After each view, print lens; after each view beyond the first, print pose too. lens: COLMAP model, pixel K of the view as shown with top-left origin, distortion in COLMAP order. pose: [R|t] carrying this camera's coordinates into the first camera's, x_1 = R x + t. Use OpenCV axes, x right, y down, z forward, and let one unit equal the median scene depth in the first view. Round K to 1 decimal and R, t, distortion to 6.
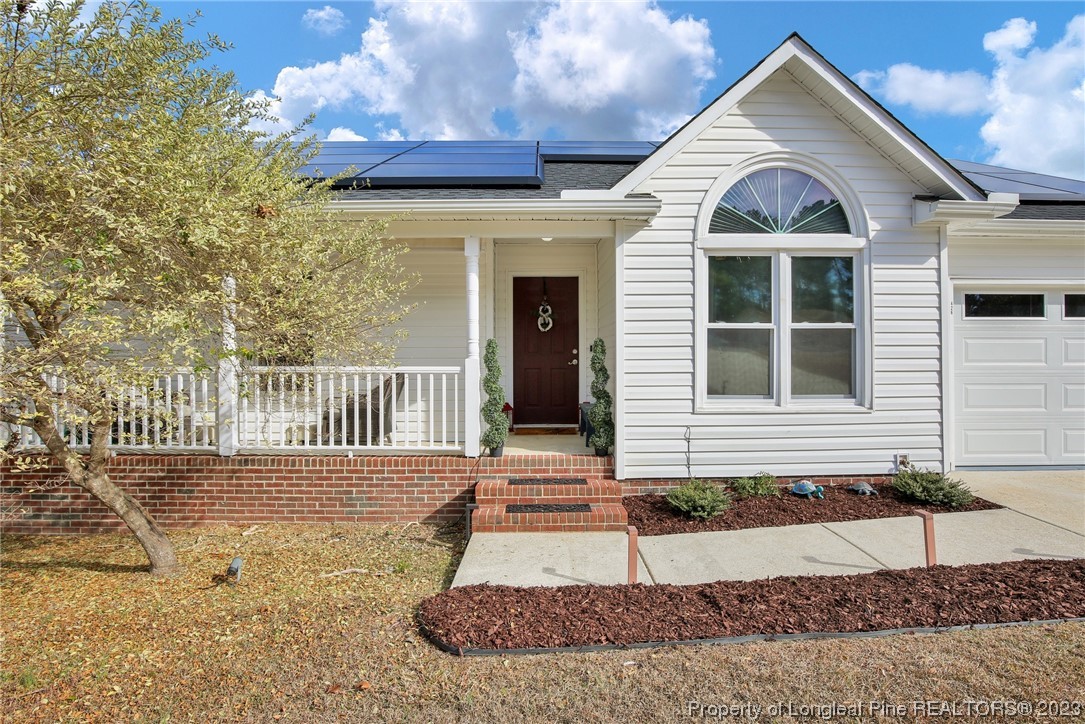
lens RADIAL K [[538.1, 0, 544.7], [0, 538.1, 337.1], [0, 0, 1]] dist [-0.016537, -0.000159]
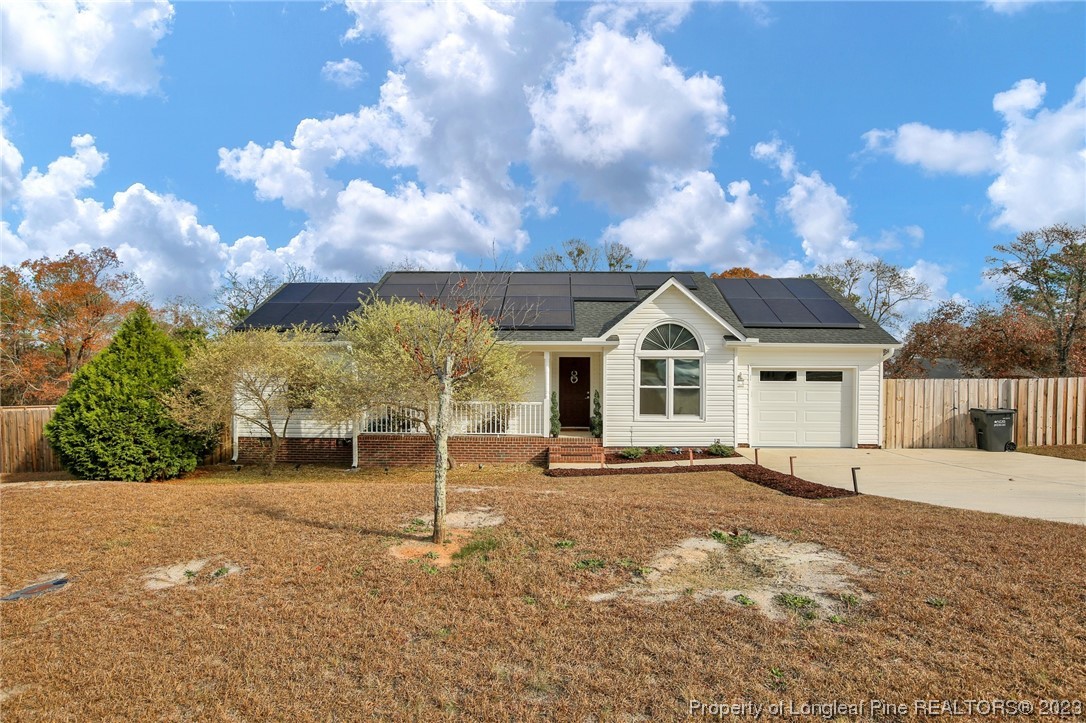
lens RADIAL K [[623.2, 0, 542.7], [0, 623.2, 401.2], [0, 0, 1]] dist [-0.002546, -0.000267]
pose [[0.999844, 0.011962, -0.013000, -0.011657], [-0.011664, 0.999672, 0.022796, -0.001472], [0.013268, -0.022641, 0.999656, -0.195446]]
